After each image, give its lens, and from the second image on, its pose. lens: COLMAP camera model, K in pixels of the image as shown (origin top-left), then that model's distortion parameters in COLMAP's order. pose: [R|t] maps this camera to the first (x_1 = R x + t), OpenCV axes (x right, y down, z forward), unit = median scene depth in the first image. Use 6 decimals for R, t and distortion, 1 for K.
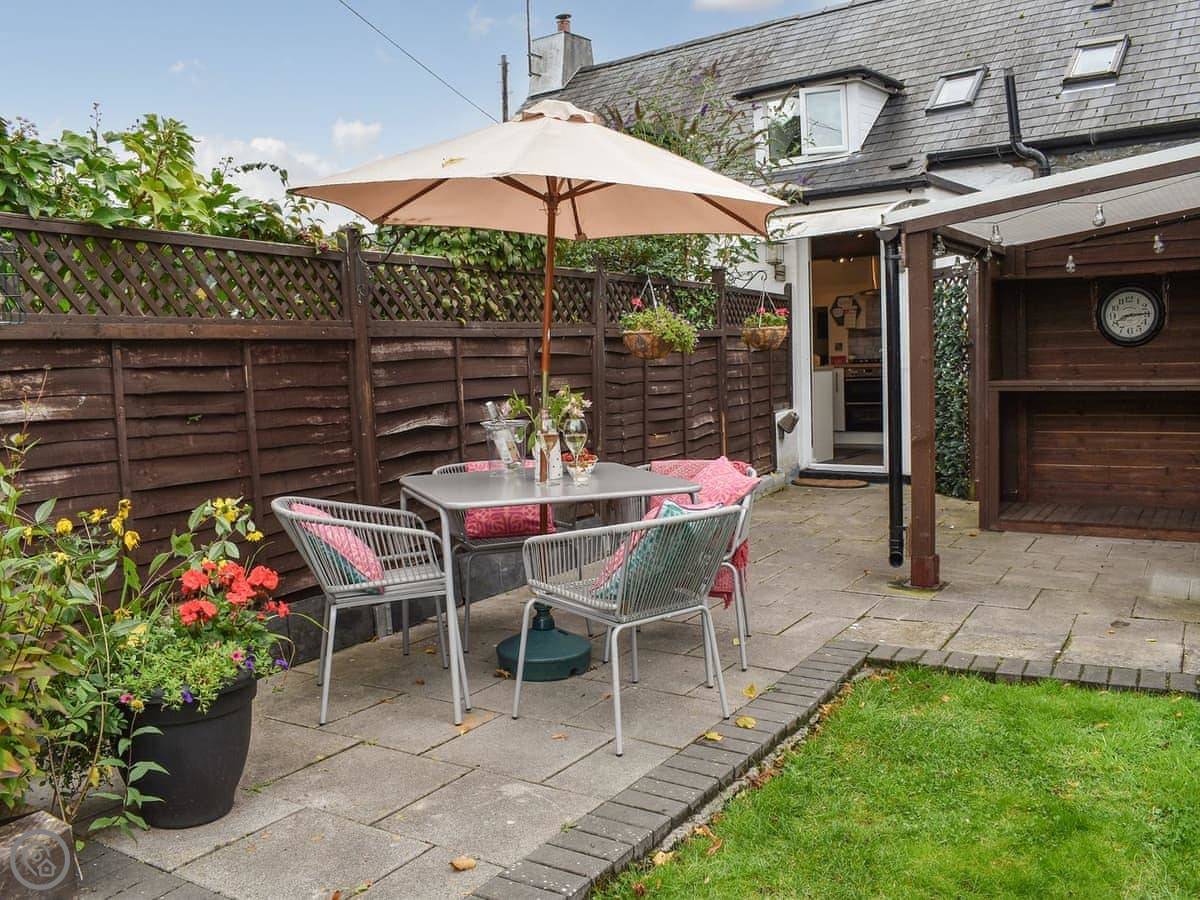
lens RADIAL K [[1056.6, 0, 600.0], [0, 1056.6, 450.0], [0, 0, 1]] dist [-0.093974, 0.019578]
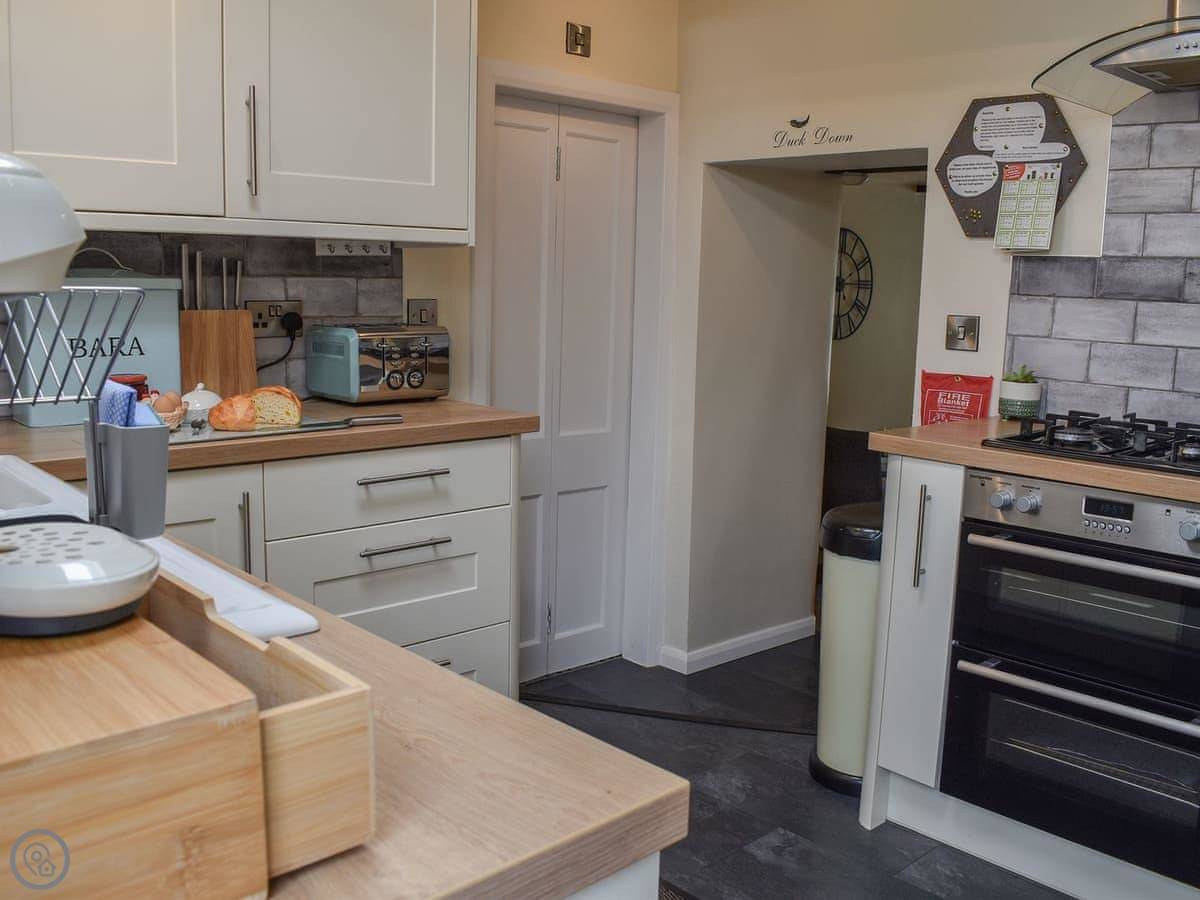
lens RADIAL K [[1056.6, 0, 600.0], [0, 1056.6, 450.0], [0, 0, 1]] dist [-0.093974, 0.019578]
pose [[0.987253, 0.084059, -0.135147, 0.184905], [-0.074734, 0.994553, 0.072660, -0.084699], [0.140519, -0.061634, 0.988158, 0.776166]]
